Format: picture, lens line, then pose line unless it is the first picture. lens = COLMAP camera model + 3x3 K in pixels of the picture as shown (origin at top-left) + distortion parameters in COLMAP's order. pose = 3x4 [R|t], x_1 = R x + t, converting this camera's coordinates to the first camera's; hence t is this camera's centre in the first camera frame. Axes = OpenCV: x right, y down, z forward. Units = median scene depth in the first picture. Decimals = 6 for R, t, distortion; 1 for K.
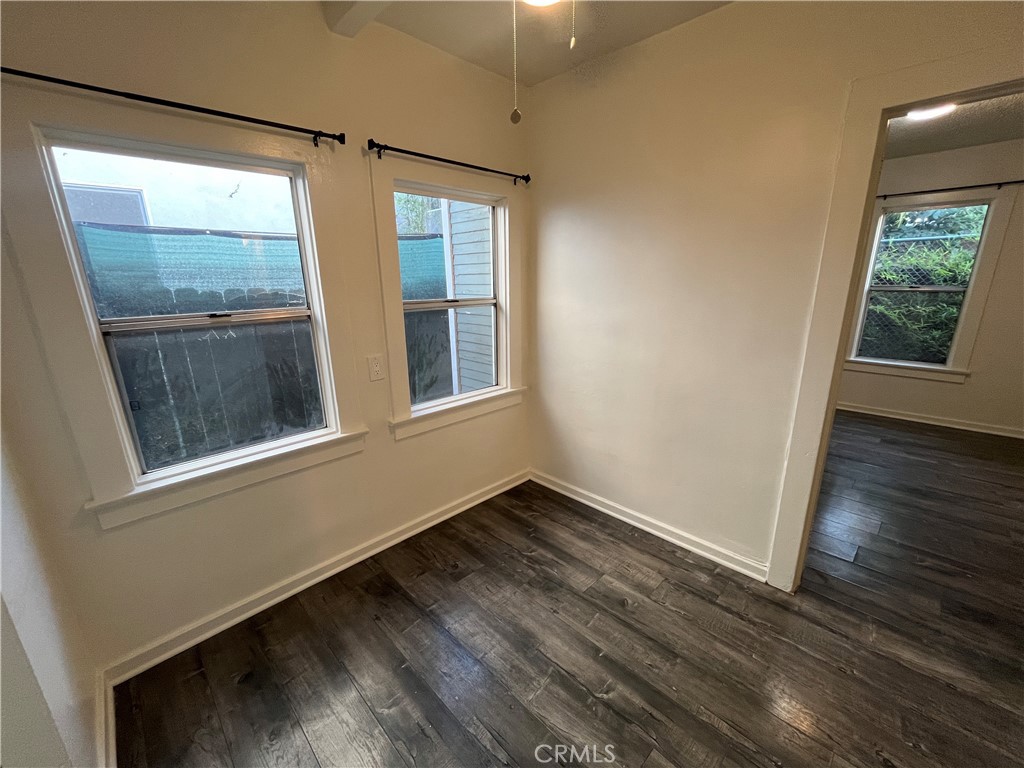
lens RADIAL K [[417.8, 0, 510.5], [0, 417.8, 390.5], [0, 0, 1]] dist [-0.003473, -0.000370]
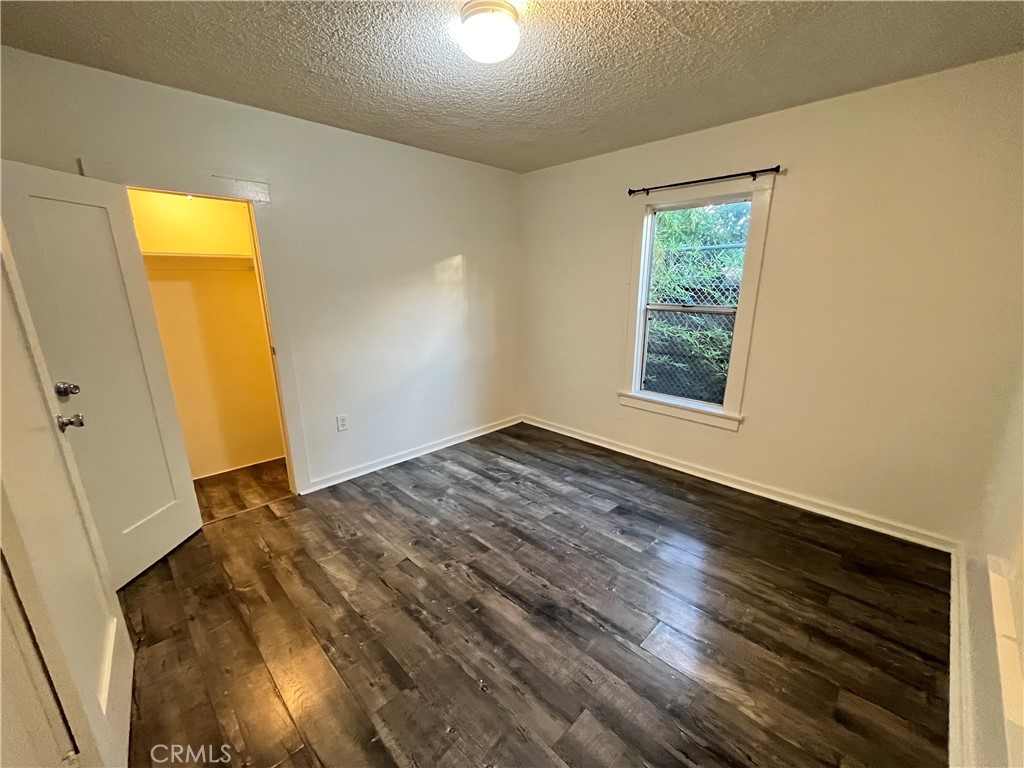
lens RADIAL K [[417.8, 0, 510.7], [0, 417.8, 388.9], [0, 0, 1]] dist [-0.003473, -0.000370]
pose [[0.999906, 0.009210, 0.010127, 1.315743], [-0.009130, 0.999927, -0.007945, -0.172271], [-0.010199, 0.007852, 0.999917, 0.450350]]
